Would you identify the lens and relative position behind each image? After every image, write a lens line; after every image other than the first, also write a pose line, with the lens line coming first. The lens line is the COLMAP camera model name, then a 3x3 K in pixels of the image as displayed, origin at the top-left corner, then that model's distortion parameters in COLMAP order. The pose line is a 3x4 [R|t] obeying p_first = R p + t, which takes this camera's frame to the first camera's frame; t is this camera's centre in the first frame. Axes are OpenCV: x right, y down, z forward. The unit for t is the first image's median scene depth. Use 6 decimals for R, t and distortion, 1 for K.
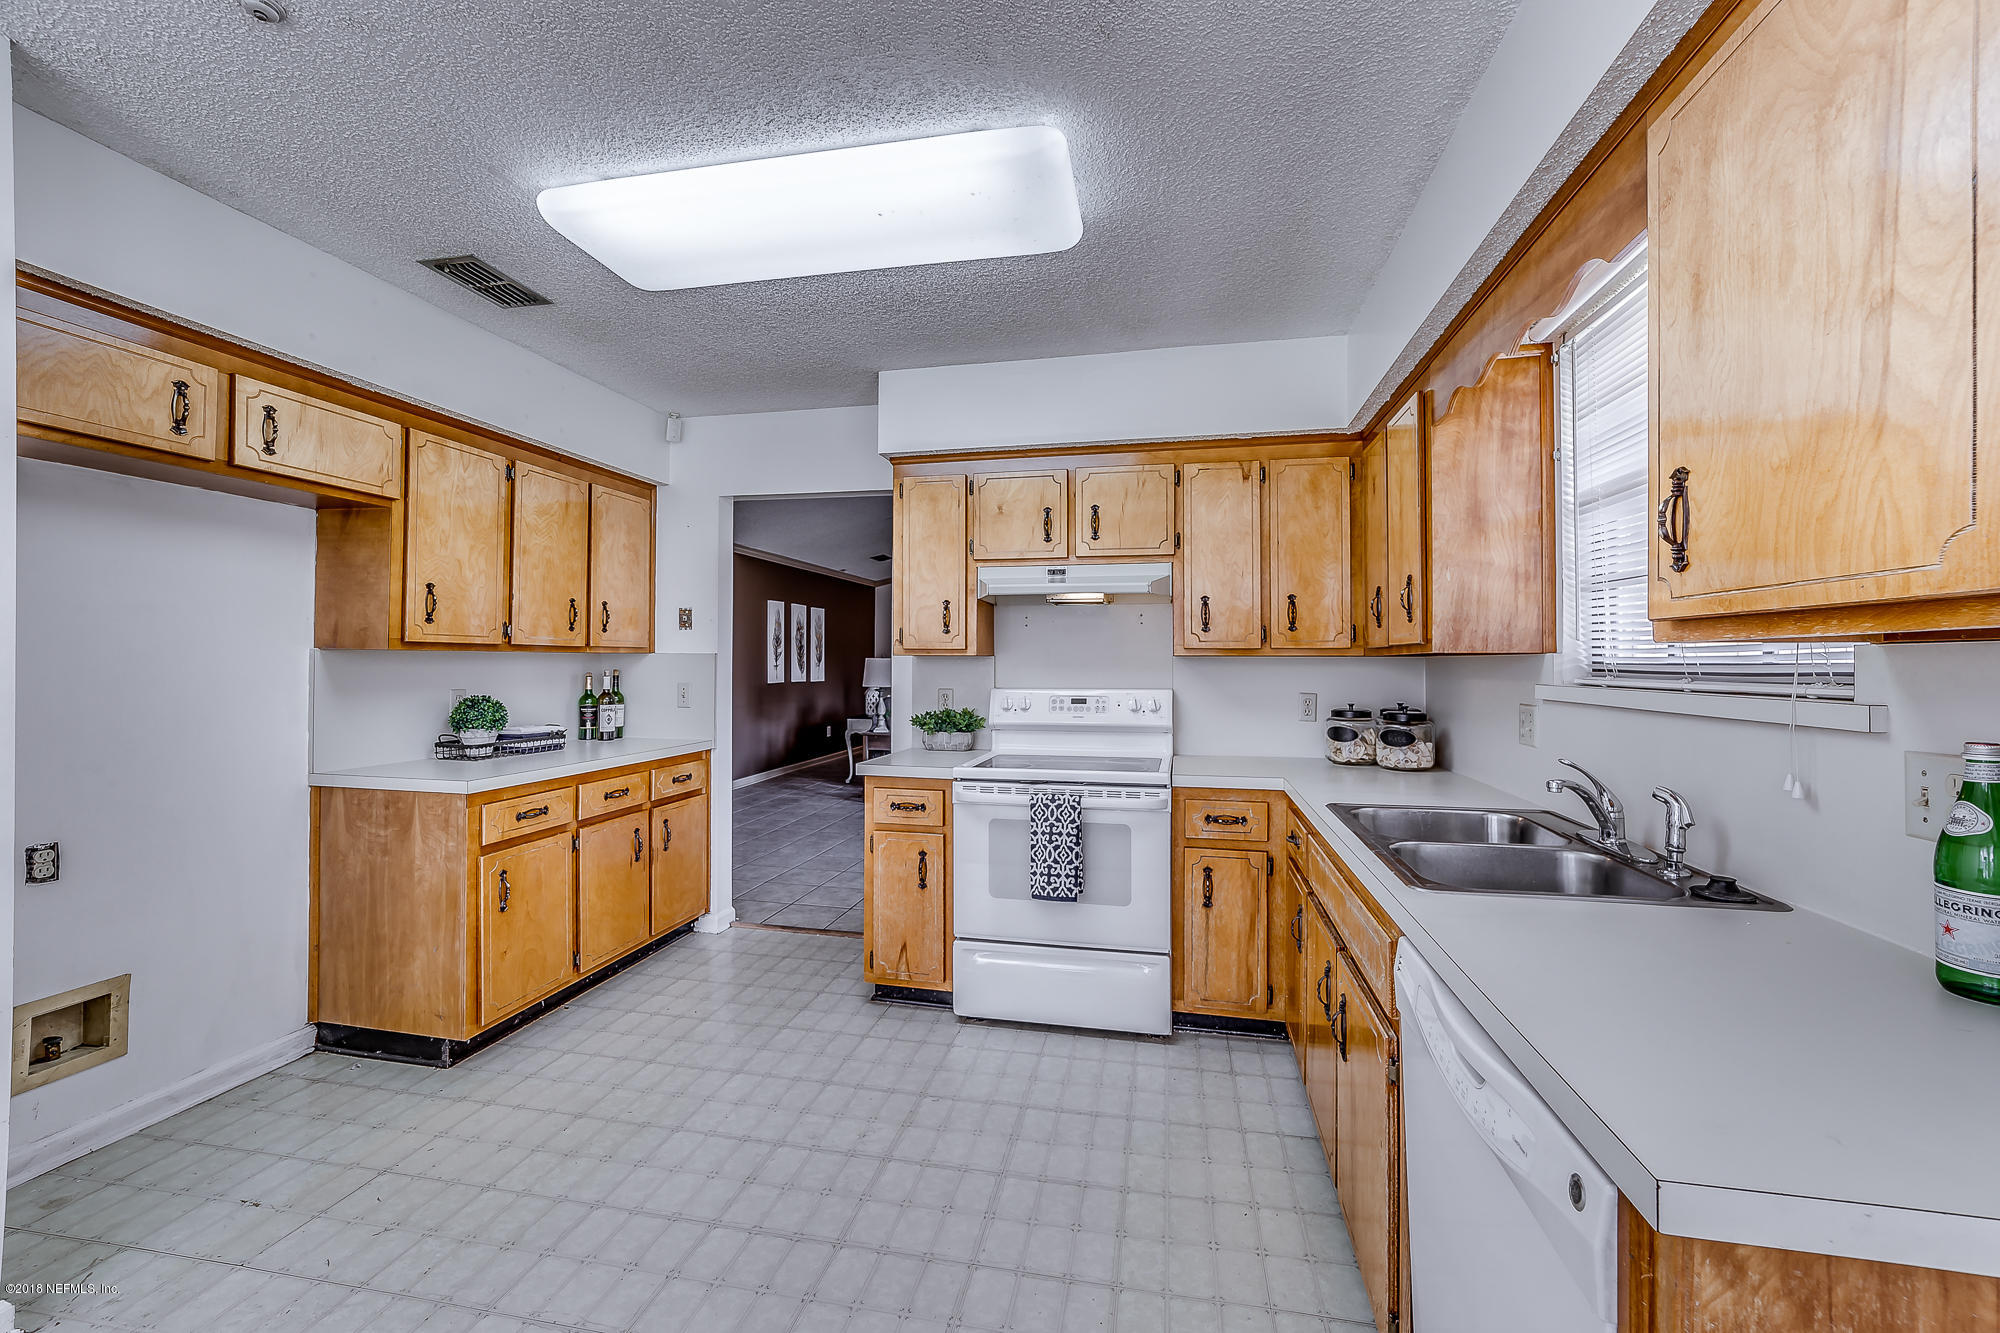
lens RADIAL K [[779.0, 0, 1014.3], [0, 779.0, 661.9], [0, 0, 1]] dist [-0.025175, 0.012768]
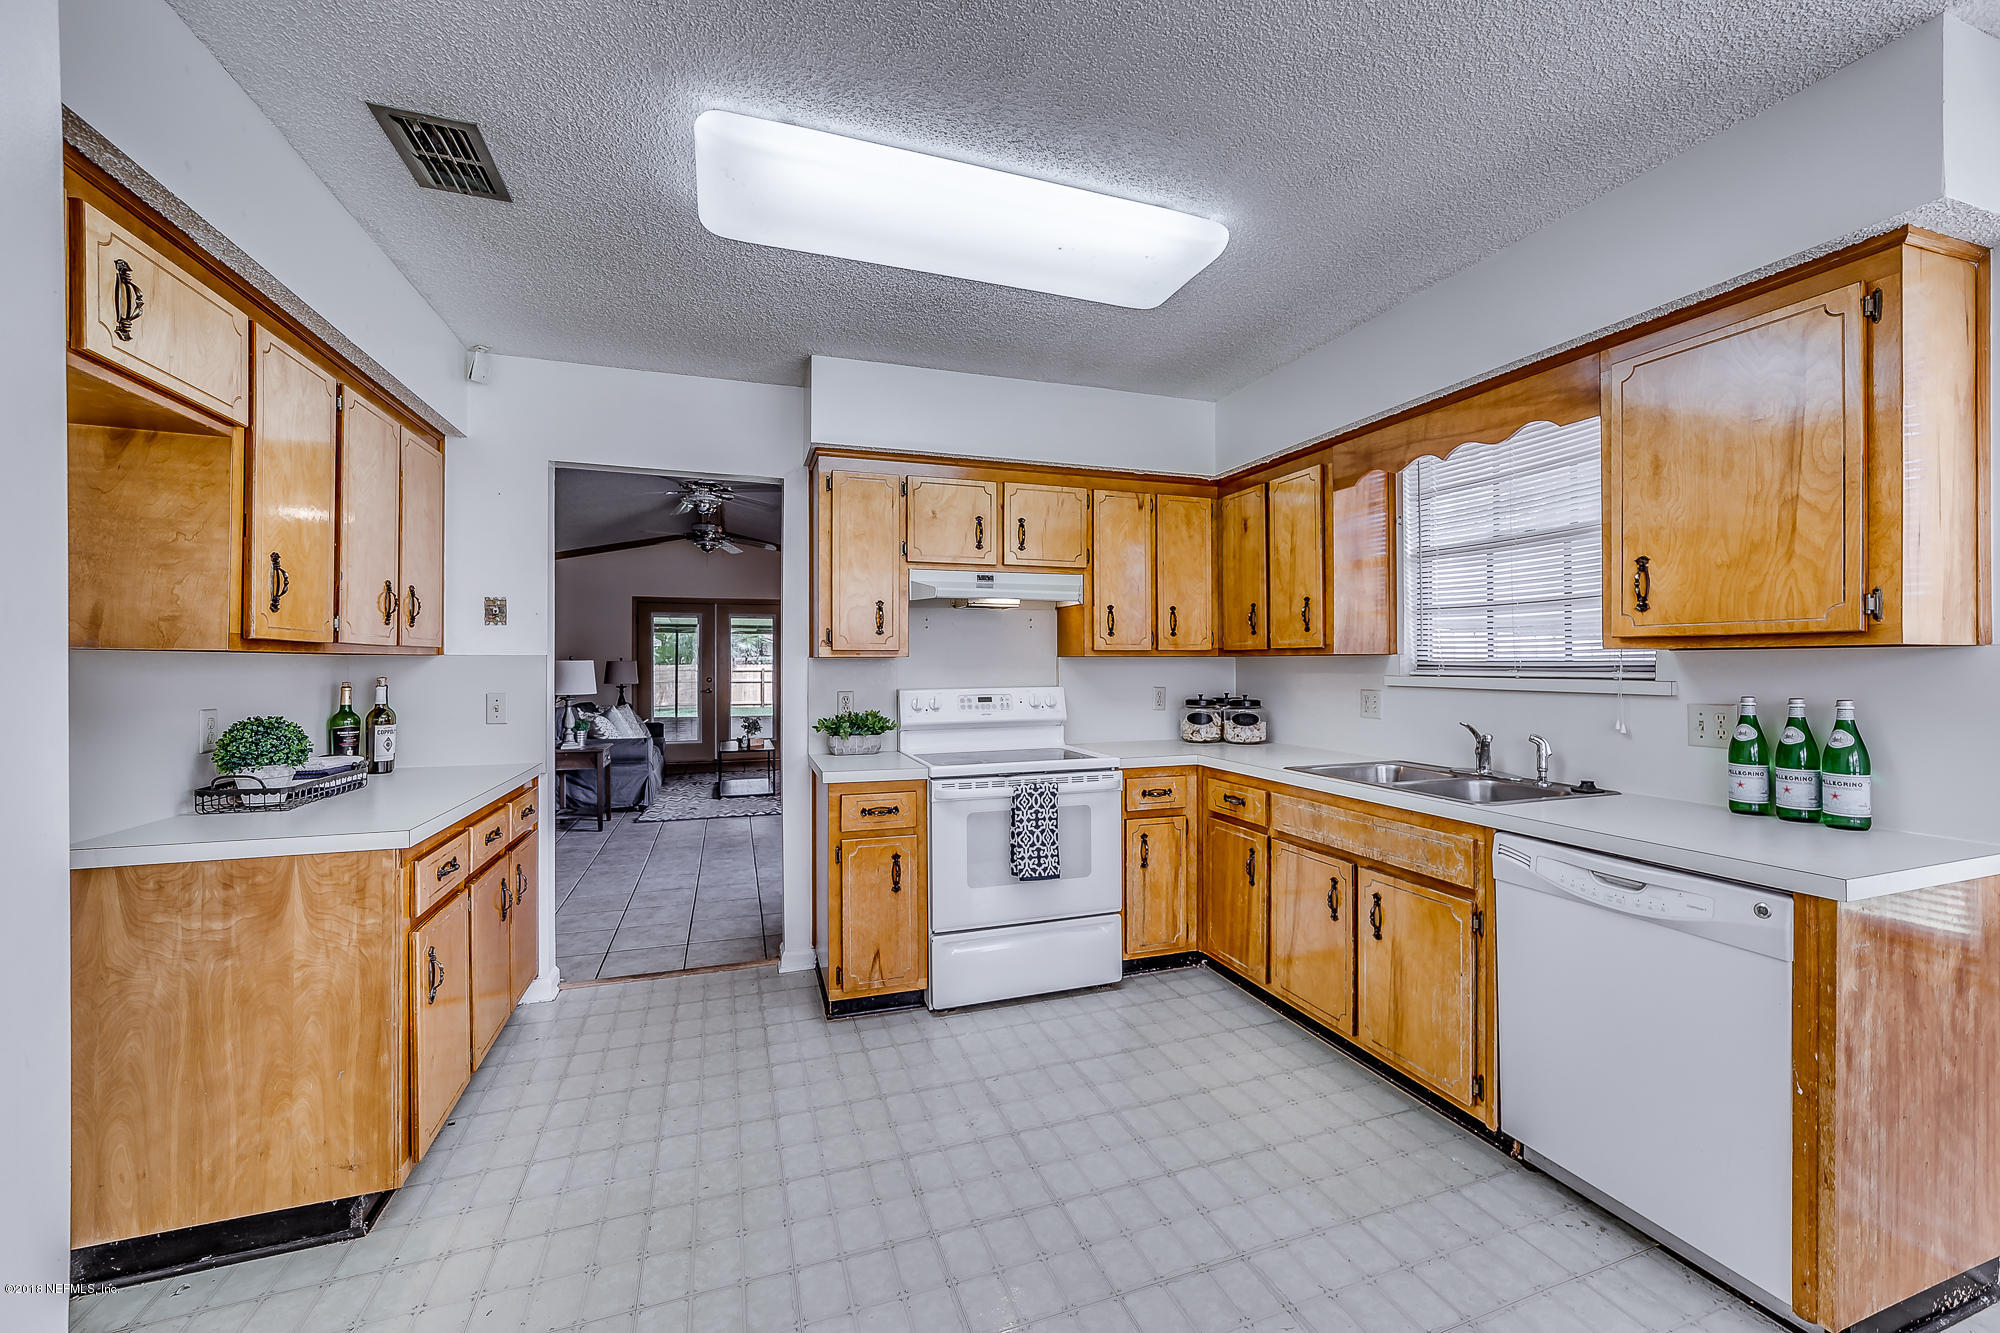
lens RADIAL K [[794.5, 0, 1026.8], [0, 794.5, 669.3], [0, 0, 1]] dist [-0.017652, 0.009213]
pose [[0.855070, -0.010264, 0.518410, -0.517090], [0.005711, 0.999930, 0.010378, -0.002247], [-0.518480, -0.005913, 0.855069, 0.050525]]
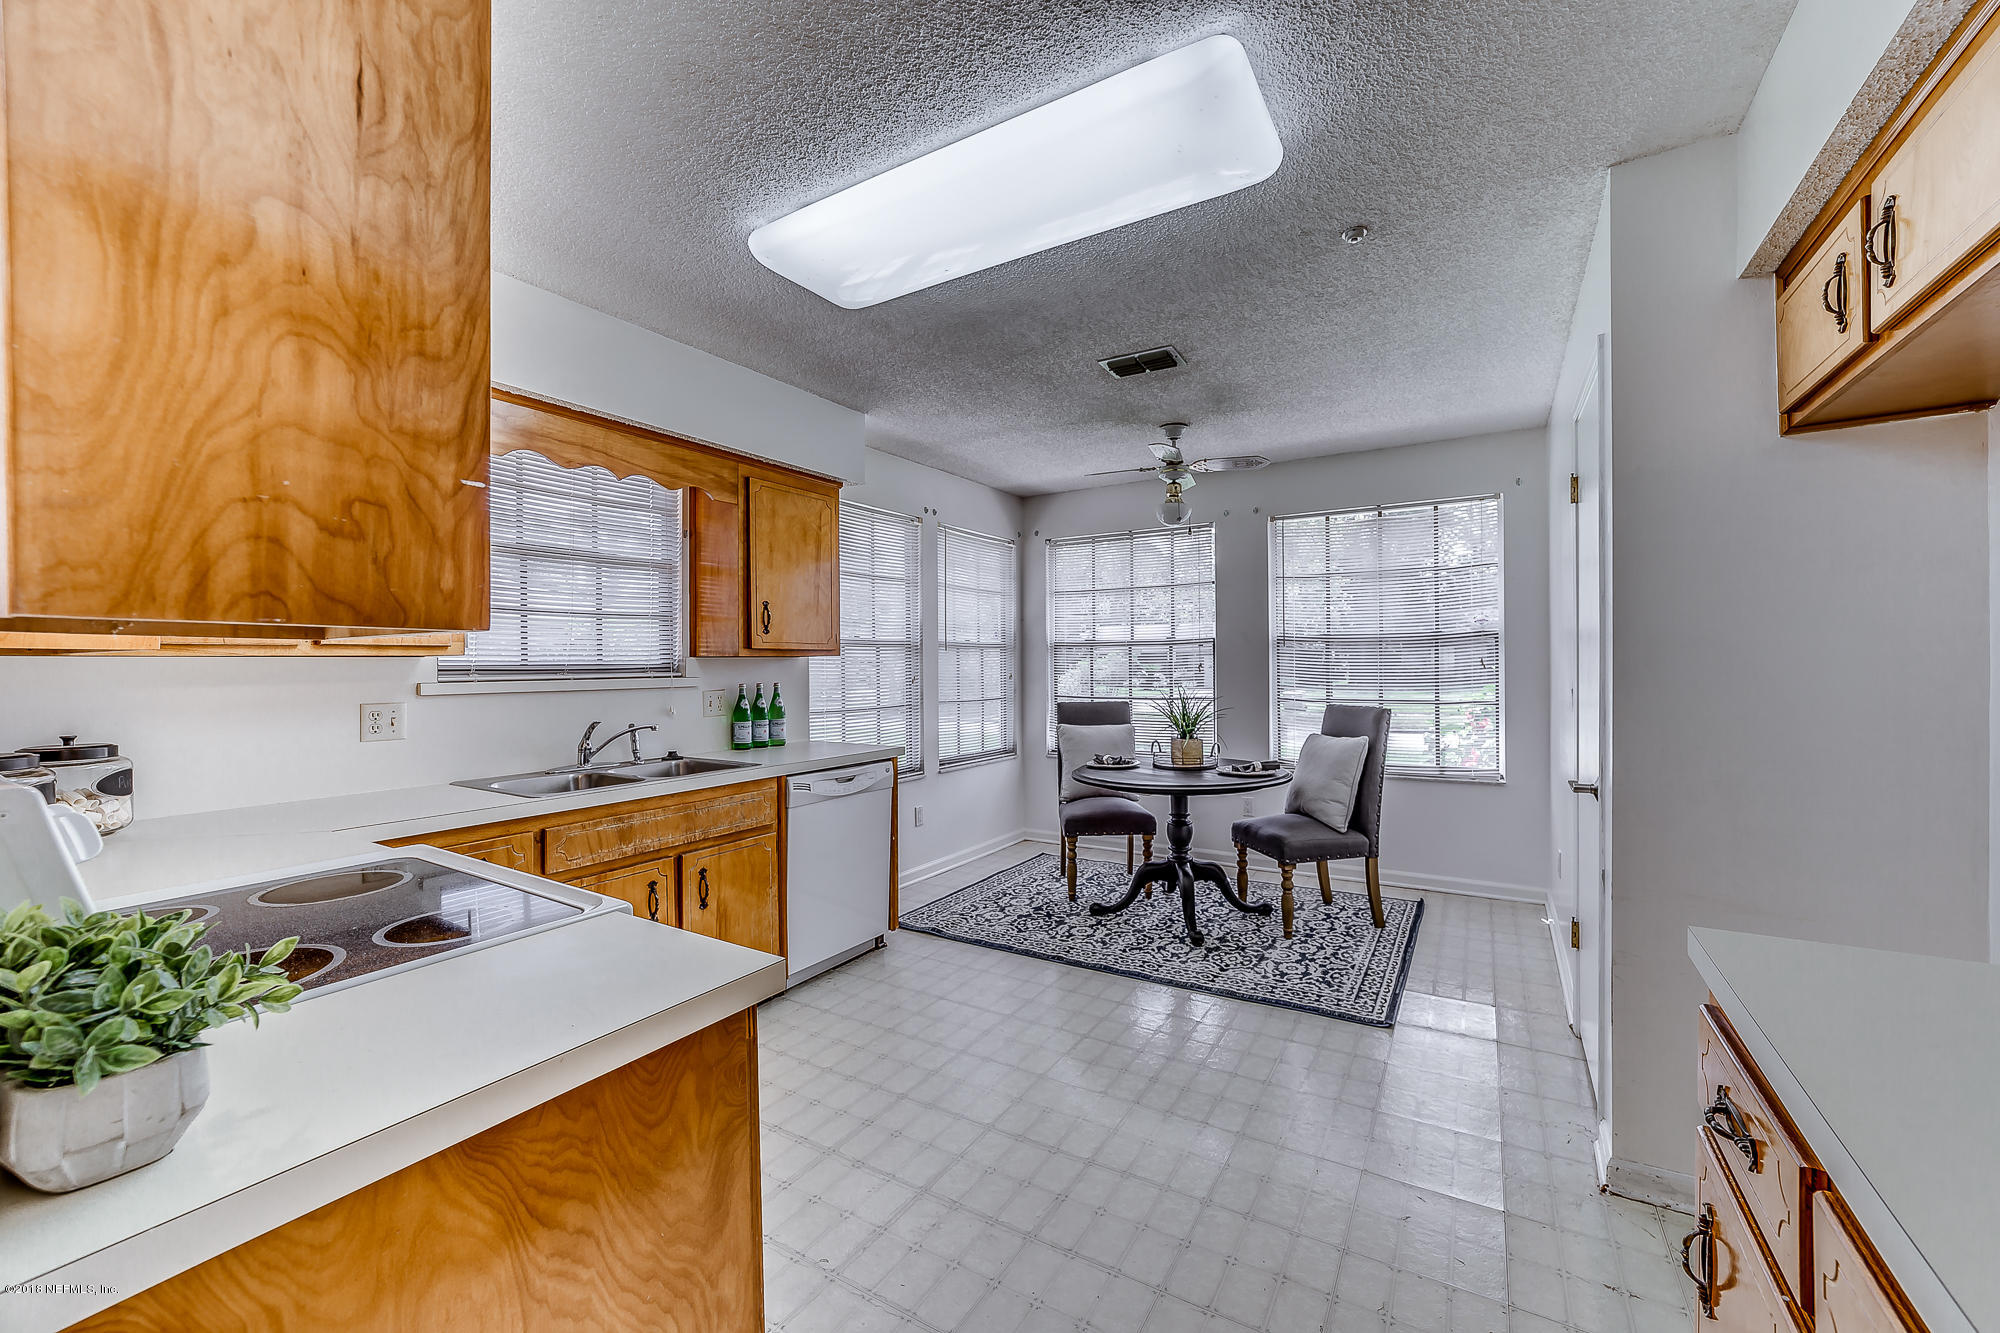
lens RADIAL K [[779.0, 0, 1014.3], [0, 779.0, 661.9], [0, 0, 1]] dist [-0.025175, 0.012768]
pose [[-0.938962, -0.003604, 0.344001, -0.435658], [-0.003601, 0.999993, 0.000649, -0.003394], [-0.344001, -0.000629, -0.938969, 1.331051]]
